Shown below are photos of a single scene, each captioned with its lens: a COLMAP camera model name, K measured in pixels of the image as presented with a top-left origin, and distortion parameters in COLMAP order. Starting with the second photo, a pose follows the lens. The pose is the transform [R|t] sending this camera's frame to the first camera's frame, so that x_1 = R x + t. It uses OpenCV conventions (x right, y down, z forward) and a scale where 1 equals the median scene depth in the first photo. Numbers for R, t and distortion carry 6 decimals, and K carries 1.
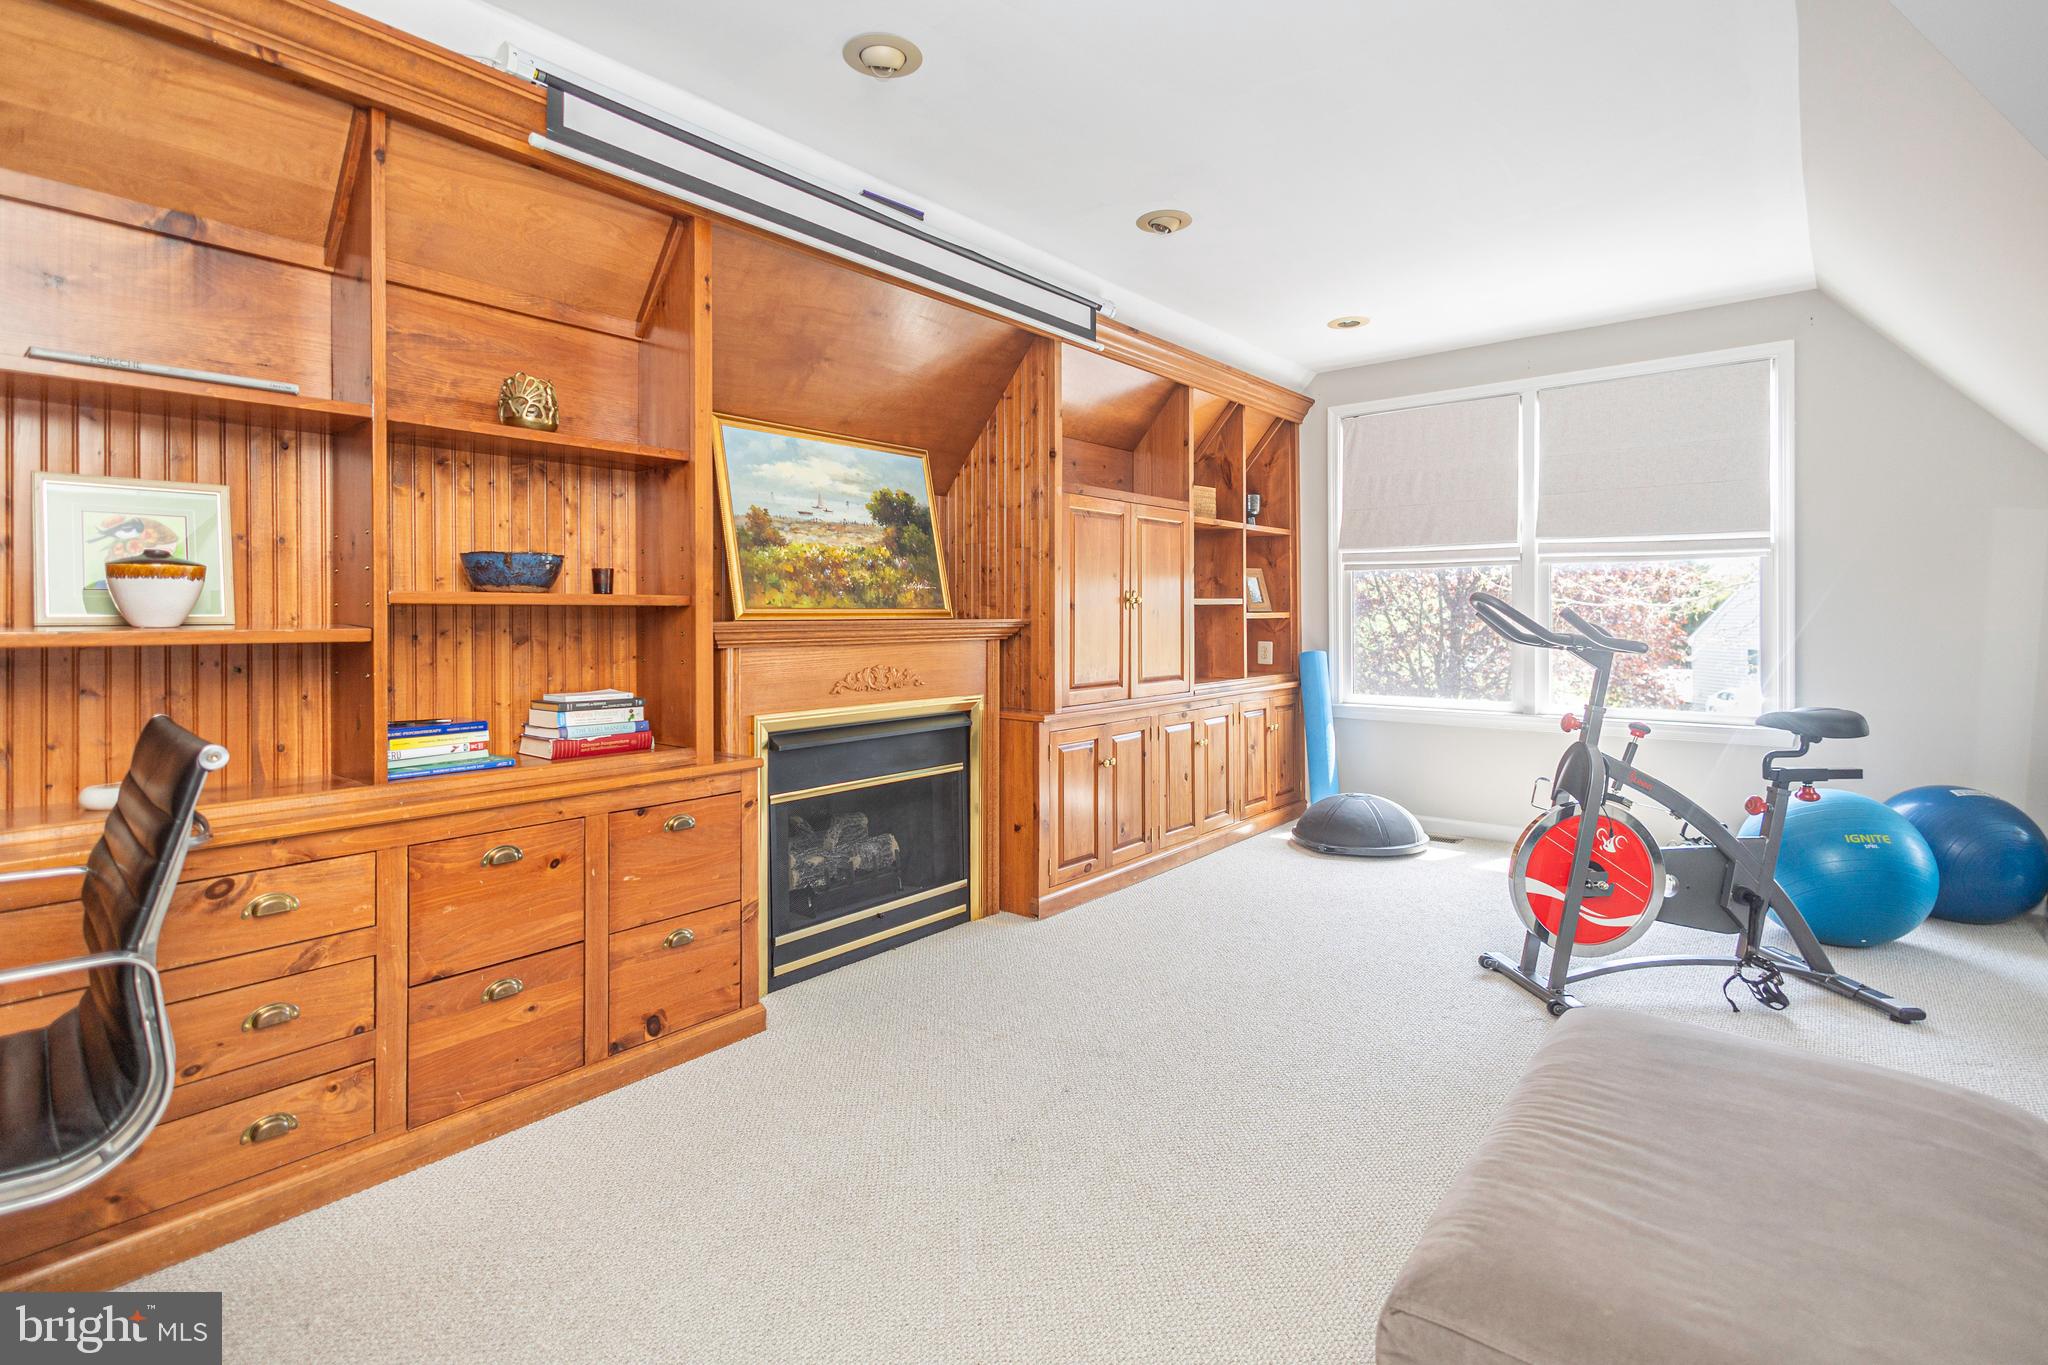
lens RADIAL K [[954.1, 0, 966.4], [0, 954.1, 621.9], [0, 0, 1]] dist [0.006513, -0.001763]
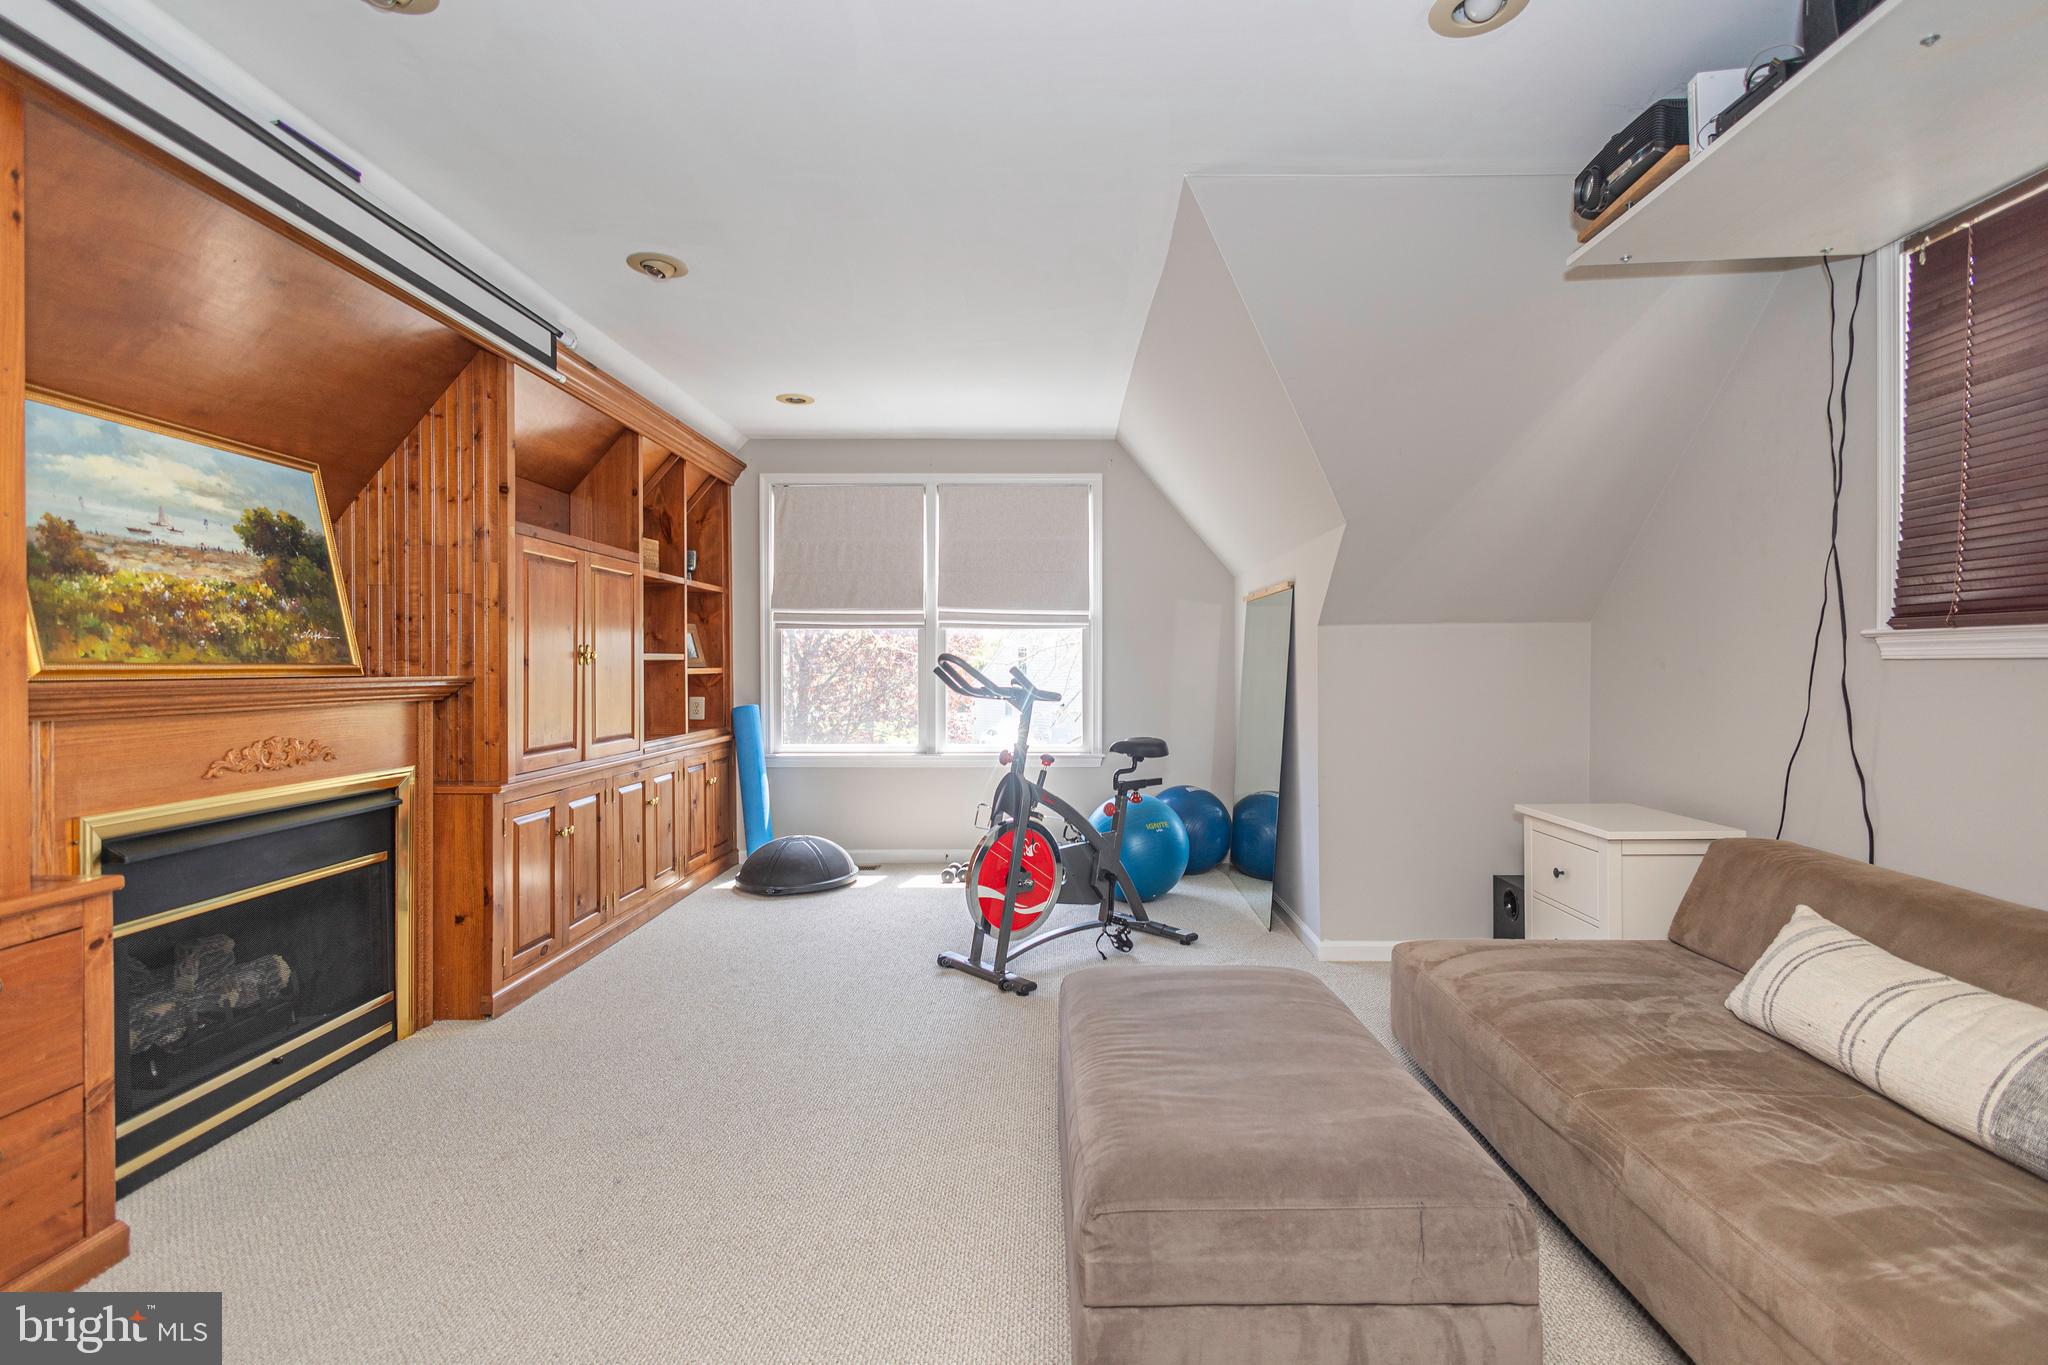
lens RADIAL K [[954.1, 0, 1010.2], [0, 954.1, 683.6], [0, 0, 1]] dist [0.006513, -0.001763]
pose [[0.766237, -0.009023, 0.642495, -0.126774], [0.003273, 0.999943, 0.010139, -0.003916], [-0.642550, -0.005666, 0.766223, 0.023174]]
